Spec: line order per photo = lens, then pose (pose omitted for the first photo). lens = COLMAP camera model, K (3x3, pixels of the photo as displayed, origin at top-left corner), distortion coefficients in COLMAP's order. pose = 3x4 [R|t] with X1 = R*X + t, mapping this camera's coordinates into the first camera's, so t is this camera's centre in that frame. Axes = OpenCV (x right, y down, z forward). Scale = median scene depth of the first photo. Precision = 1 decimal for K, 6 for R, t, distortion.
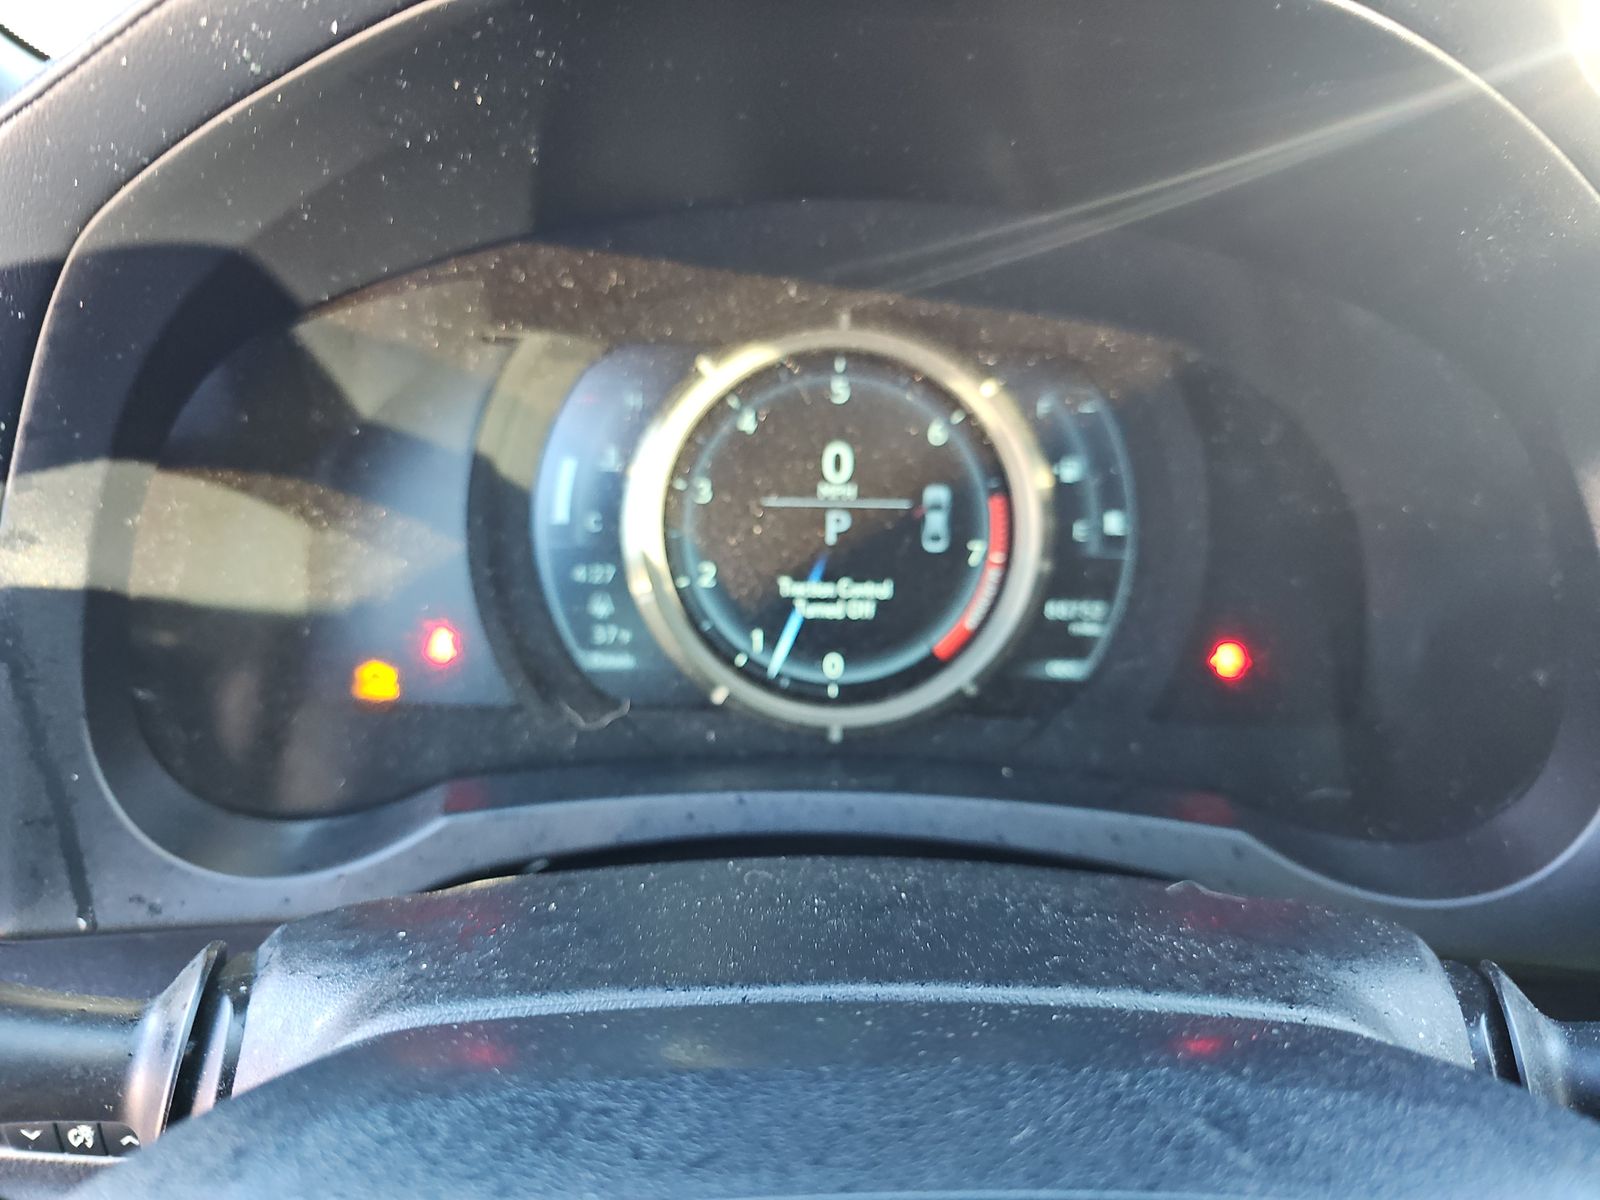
lens RADIAL K [[1073.5, 0, 800.0], [0, 1073.5, 600.0], [0, 0, 1]] dist [-0.002229, -0.002181]
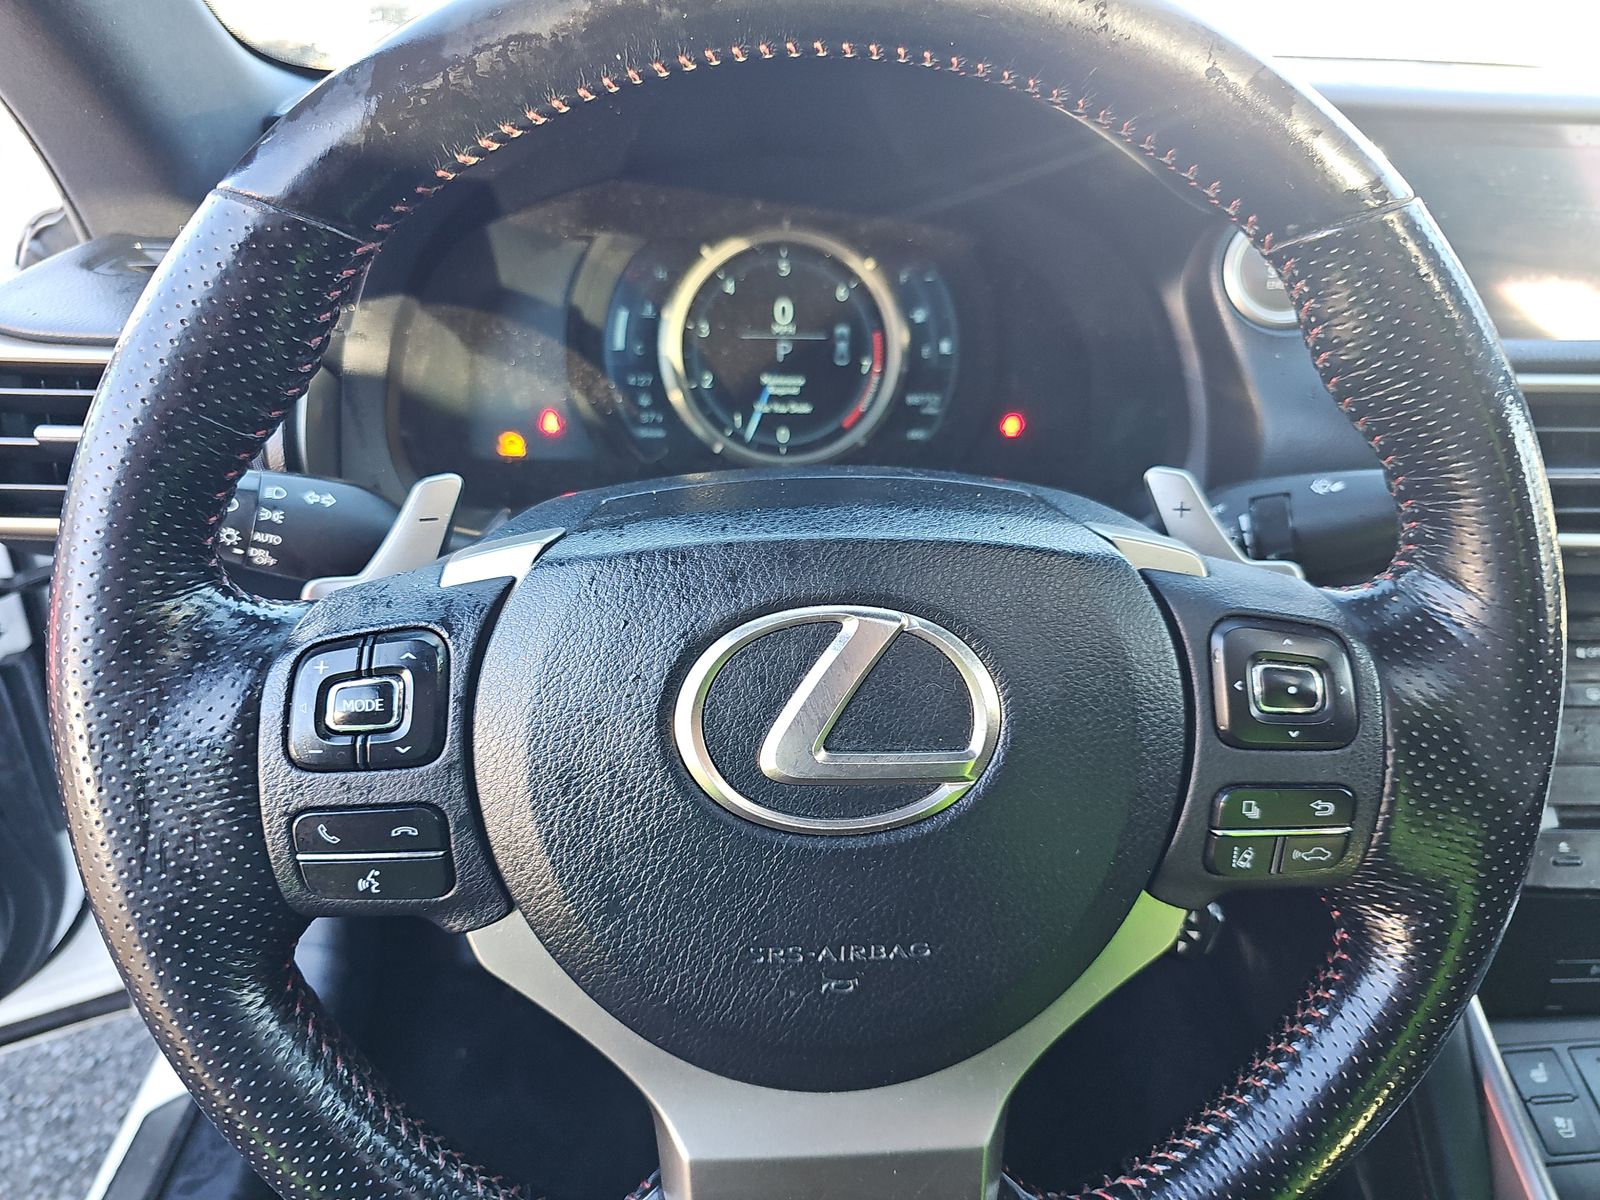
lens RADIAL K [[1072.1, 0, 800.0], [0, 1072.1, 600.0], [0, 0, 1]] dist [0.032213, -0.000296]
pose [[0.998358, -0.020178, 0.053602, -0.039384], [0.016827, 0.997918, 0.062254, 0.222069], [-0.054746, -0.061250, 0.996620, -0.724911]]
